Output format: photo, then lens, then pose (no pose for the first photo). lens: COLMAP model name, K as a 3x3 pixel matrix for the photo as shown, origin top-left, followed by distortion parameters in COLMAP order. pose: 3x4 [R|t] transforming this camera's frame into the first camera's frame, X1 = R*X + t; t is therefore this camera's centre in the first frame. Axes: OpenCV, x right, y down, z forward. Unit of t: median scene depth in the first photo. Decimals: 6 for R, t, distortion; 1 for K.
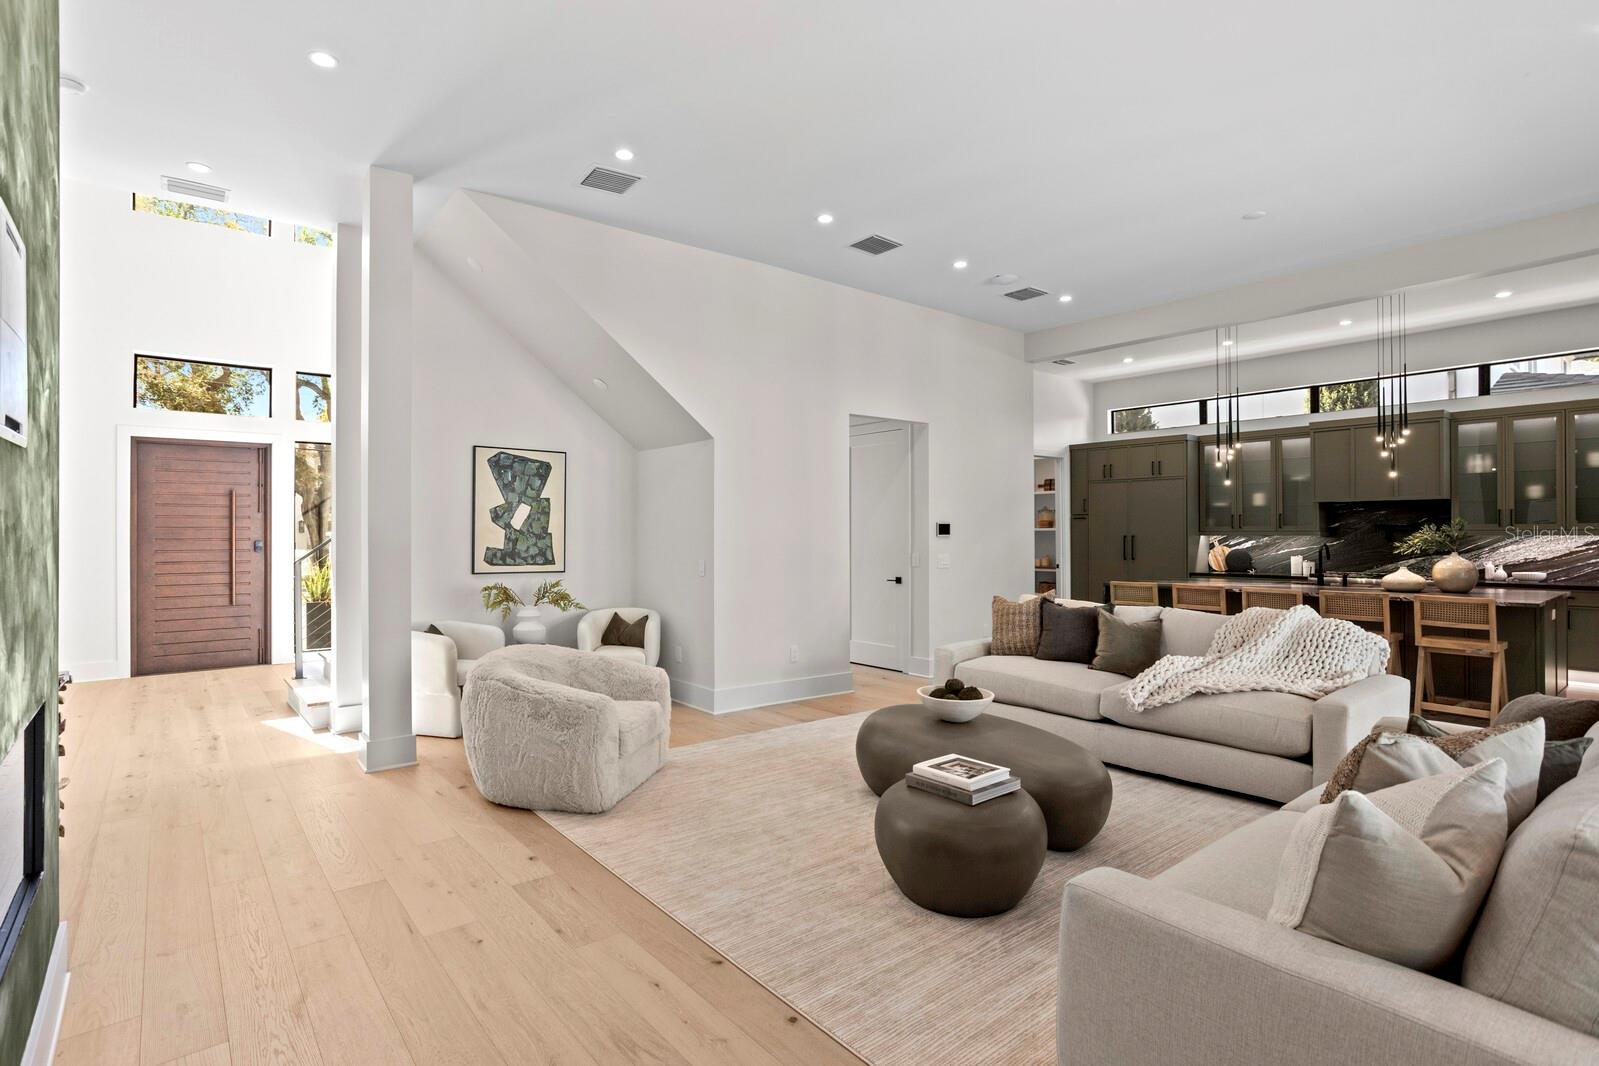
lens RADIAL K [[797.3, 0, 804.4], [0, 797.3, 527.1], [0, 0, 1]] dist [-0.030377, 0.016447]
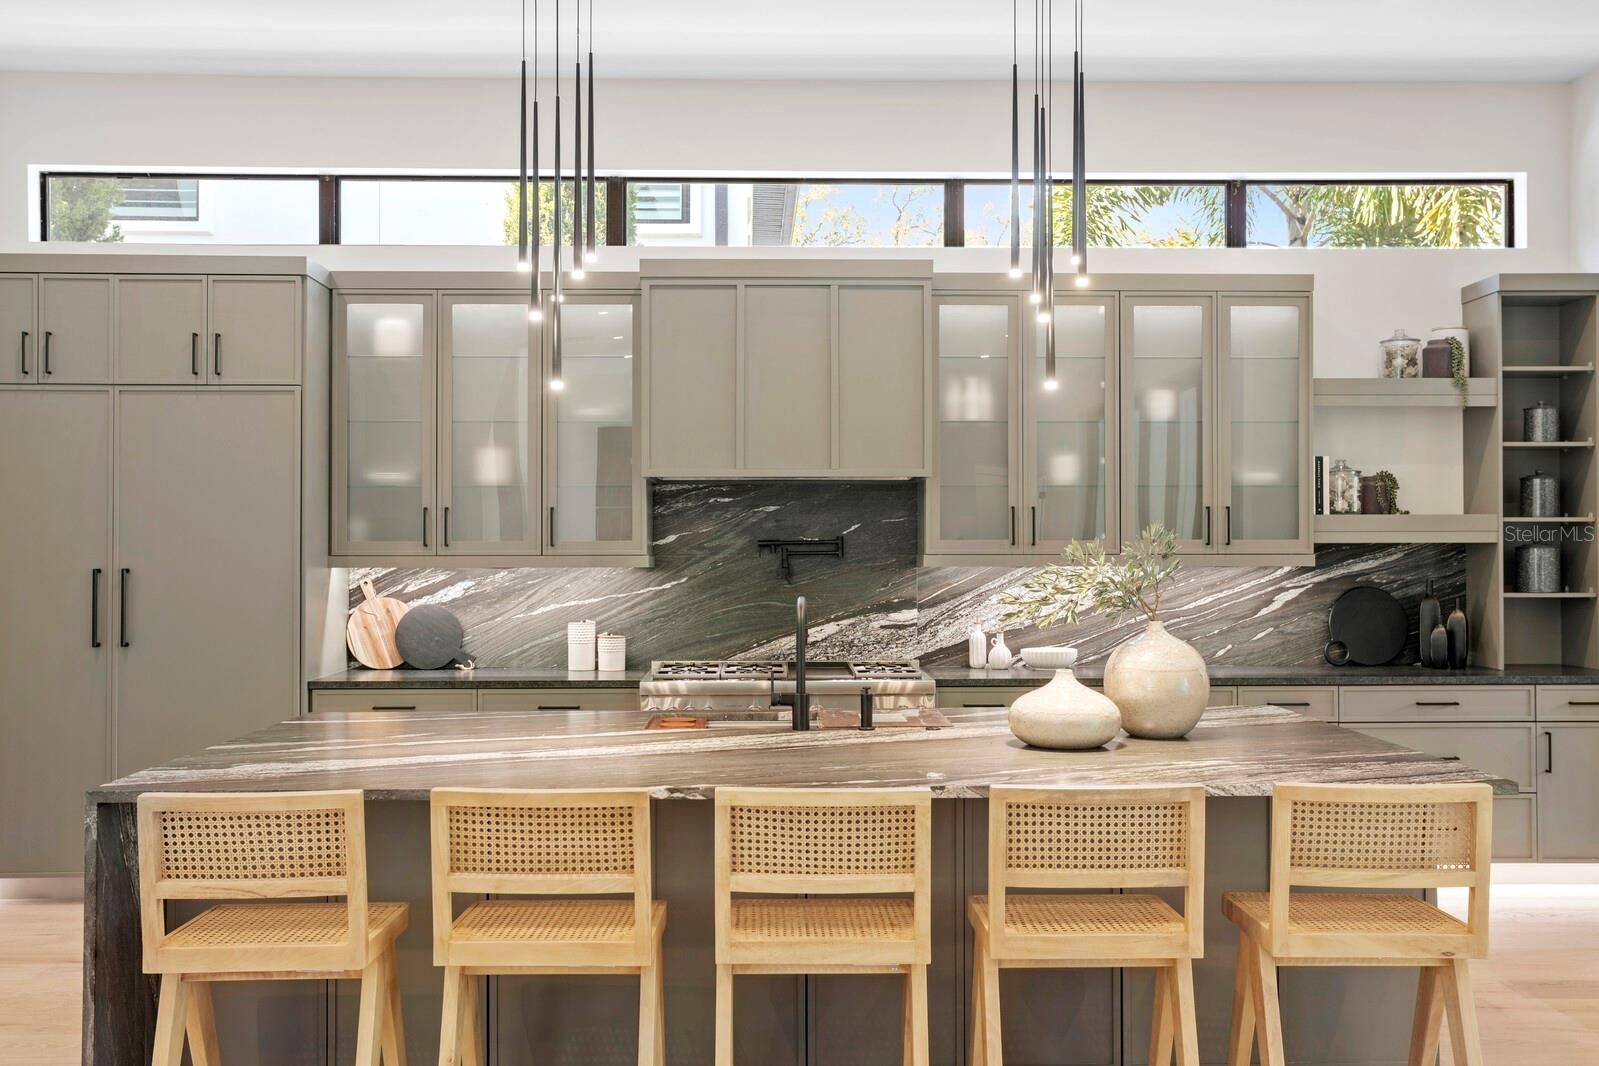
lens RADIAL K [[1463.1, 0, 798.4], [0, 1463.1, 530.9], [0, 0, 1]] dist [0.026488, 0.000000]
pose [[0.621814, 0.010764, 0.783091, 0.167673], [-0.007637, 0.999941, -0.007681, -0.002198], [-0.783128, -0.001204, 0.621859, 0.568797]]
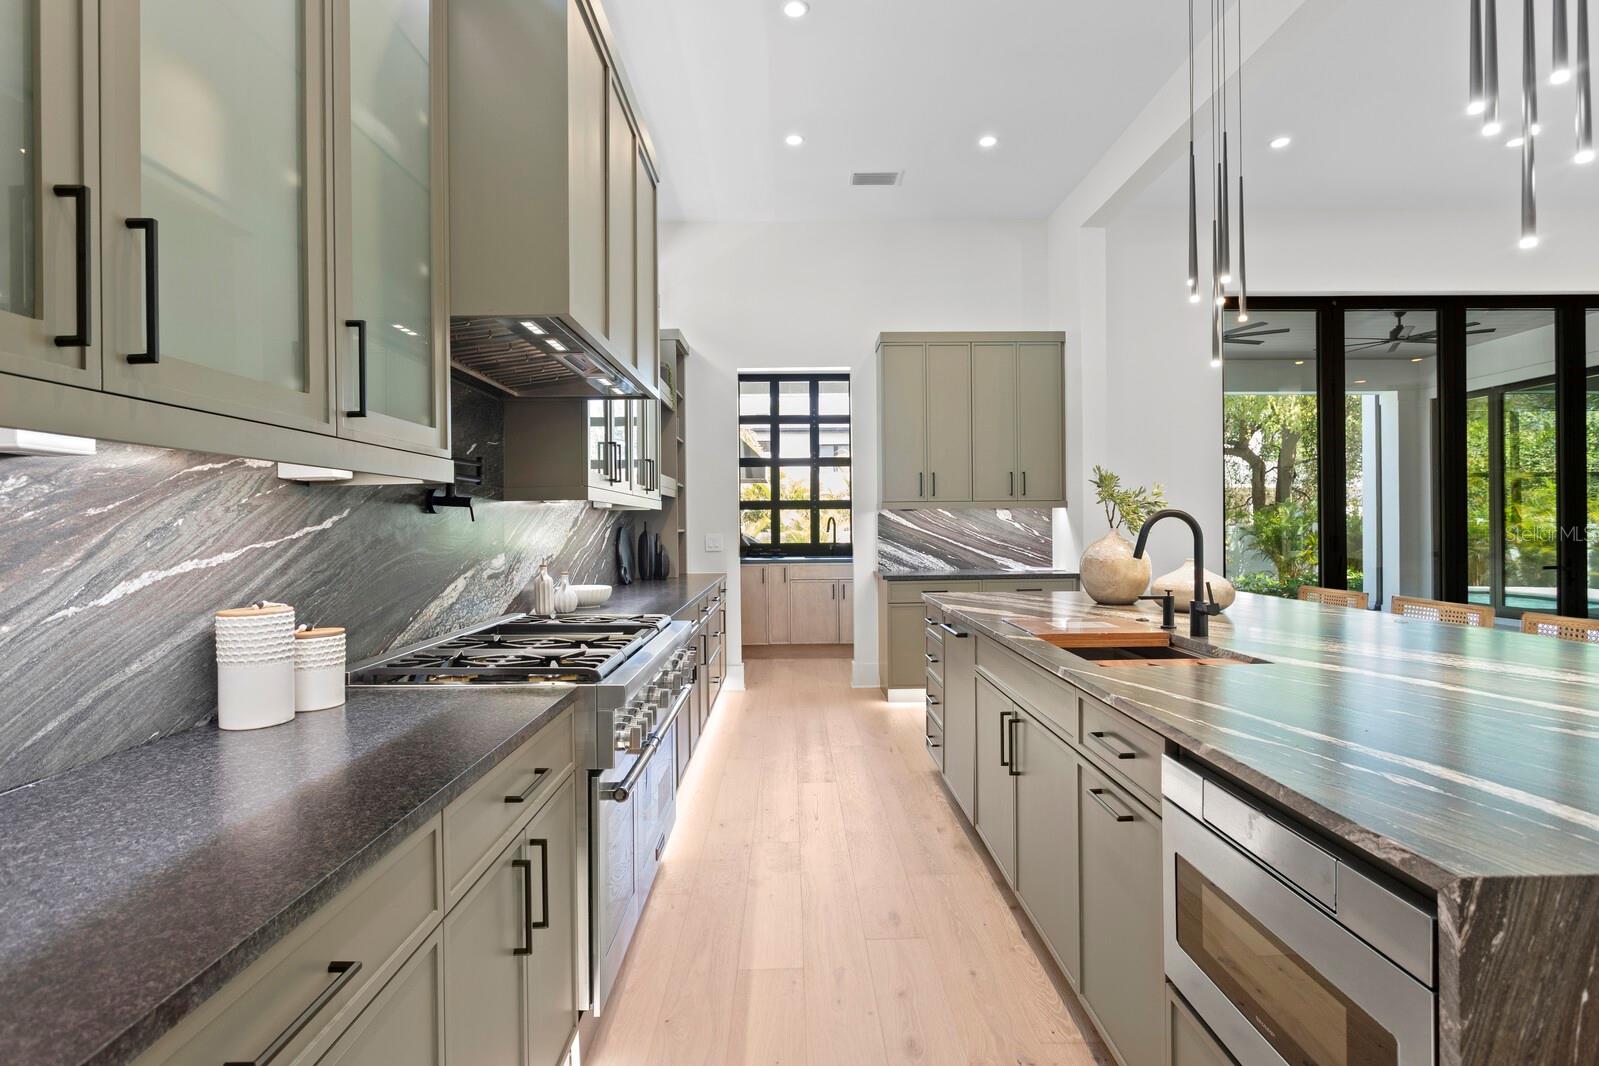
lens RADIAL K [[797.3, 0, 767.1], [0, 797.3, 533.8], [0, 0, 1]] dist [-0.030377, 0.016447]
pose [[-0.757544, 0.003441, 0.652775, 0.518443], [0.005843, 0.999982, 0.001509, 0.026300], [-0.652757, 0.004957, -0.757551, 1.231958]]
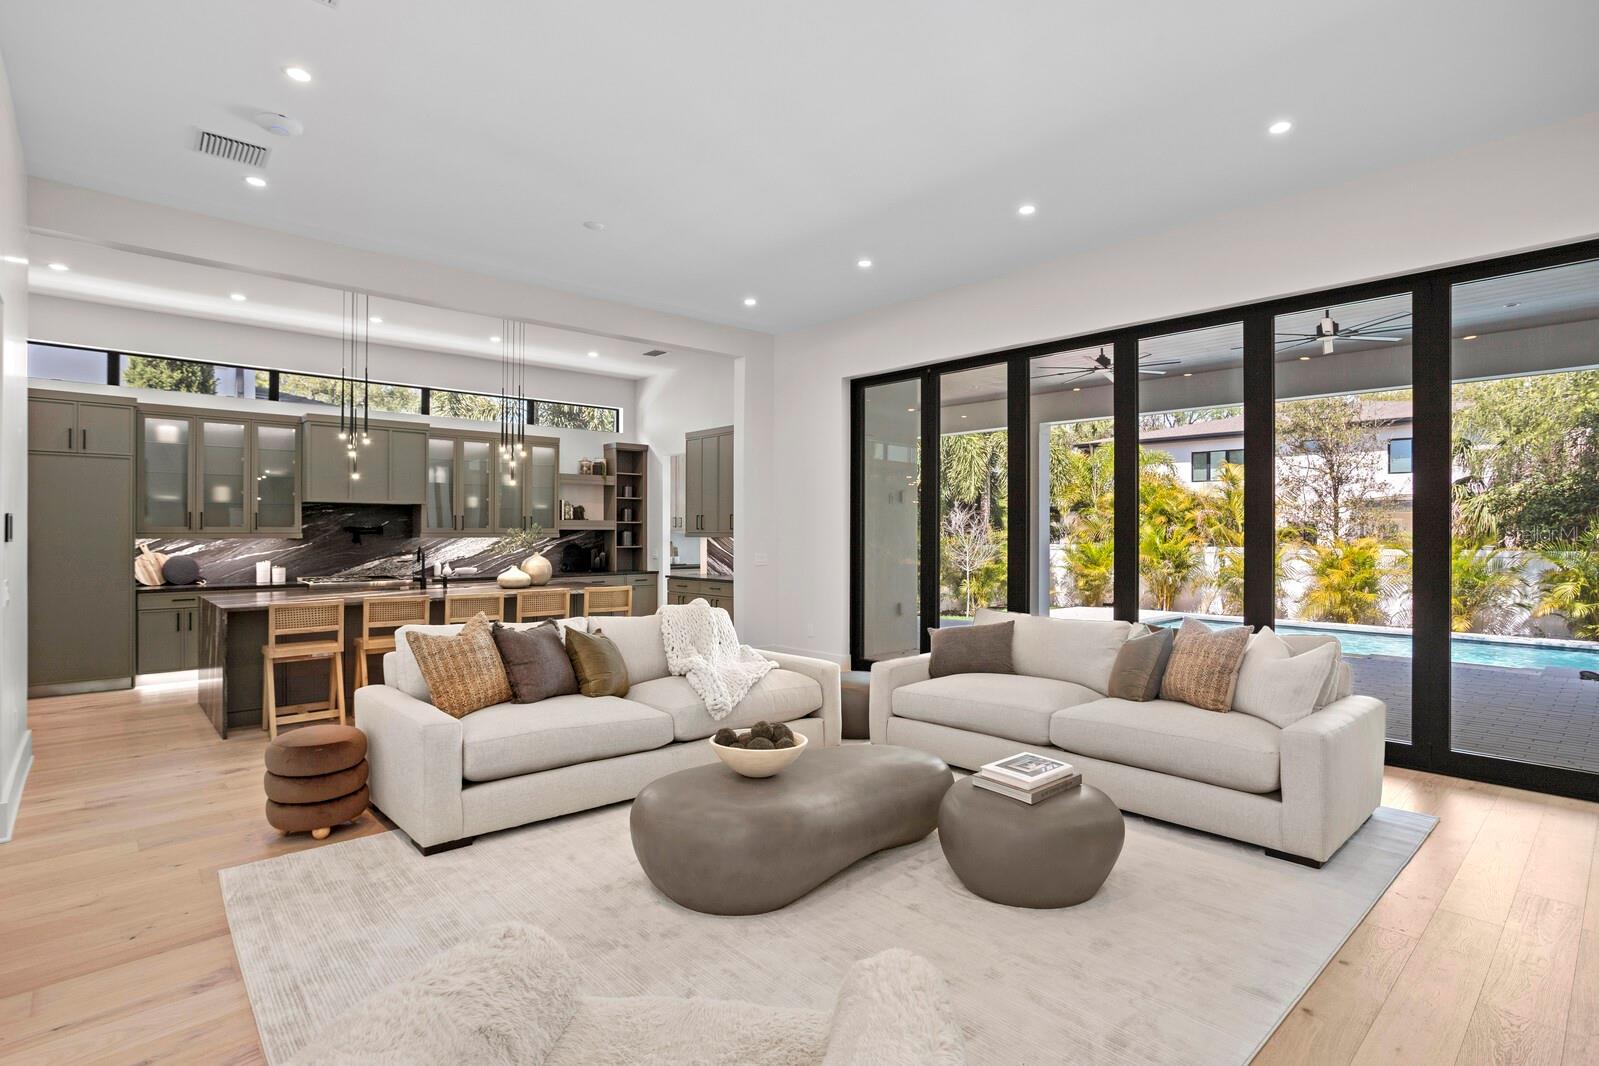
lens RADIAL K [[797.3, 0, 796.0], [0, 797.3, 535.8], [0, 0, 1]] dist [-0.030377, 0.016447]
pose [[-0.047657, 0.000280, 0.998864, -0.318073], [-0.009522, 0.999954, -0.000735, 0.003400], [-0.998818, -0.009546, -0.047652, 0.529015]]
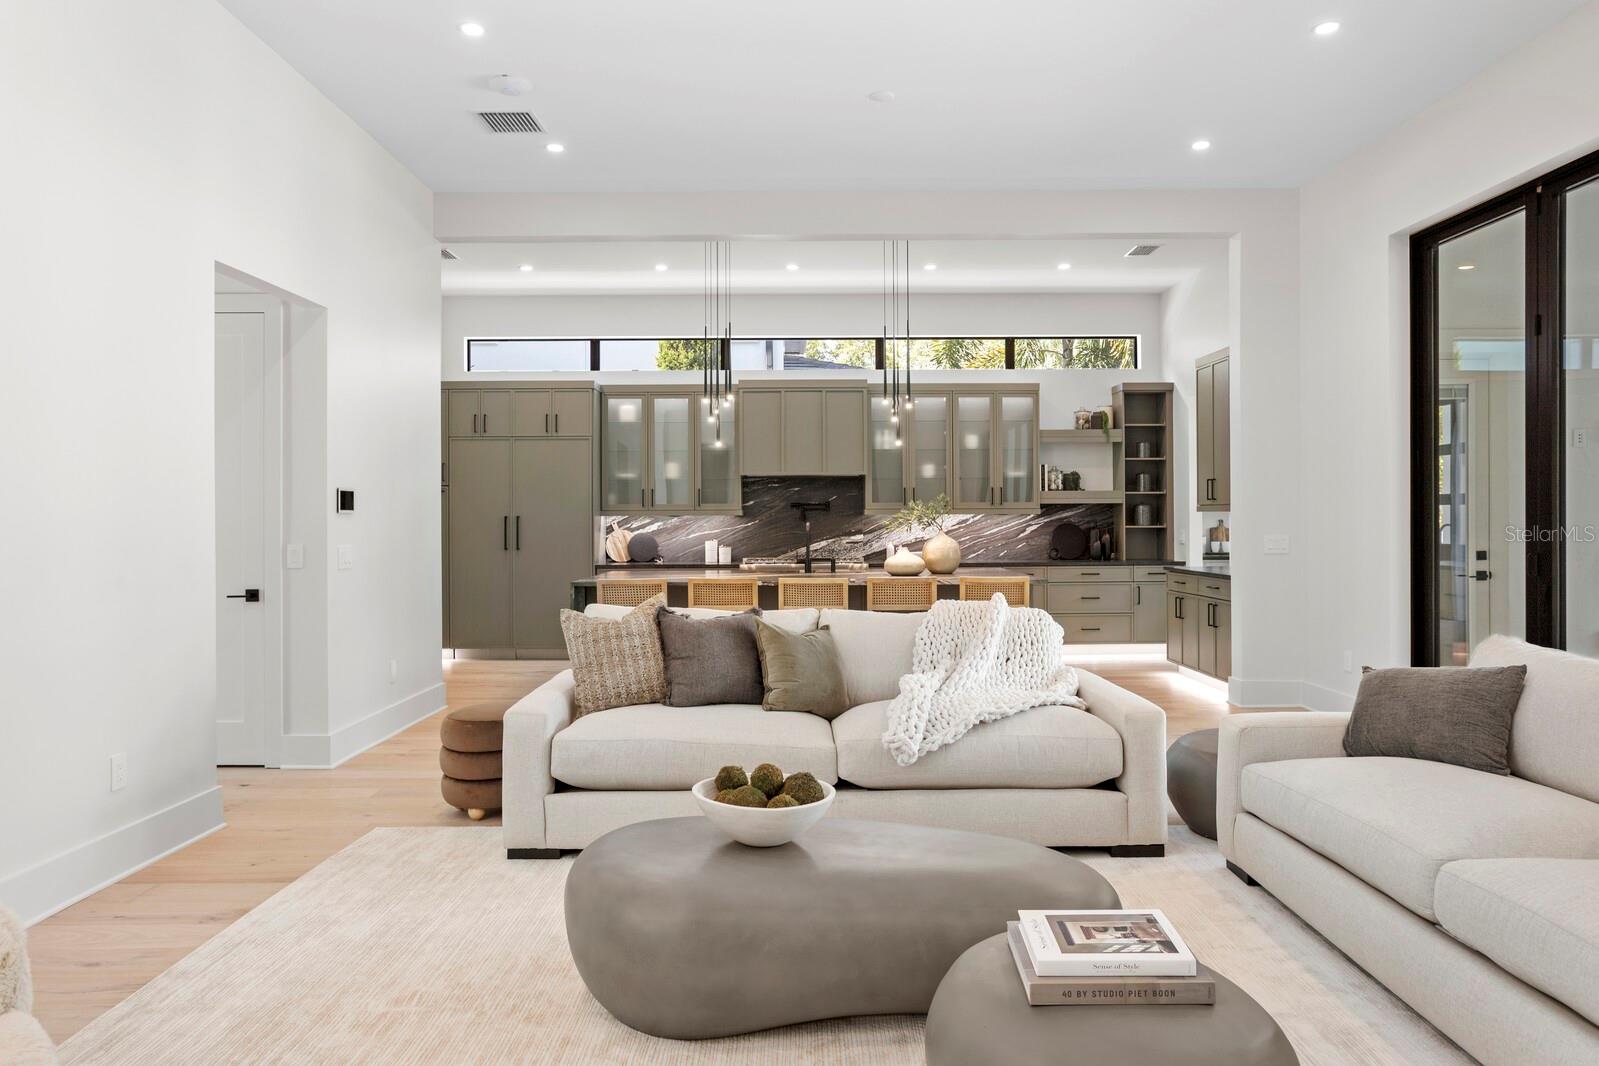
lens RADIAL K [[1023.4, 0, 802.7], [0, 1023.4, 519.4], [0, 0, 1]] dist [-0.022571, 0.011887]
pose [[0.631535, -0.000624, 0.775347, -0.174195], [-0.003976, 0.999984, 0.004044, 0.011356], [-0.775337, -0.005636, 0.631522, 0.286806]]
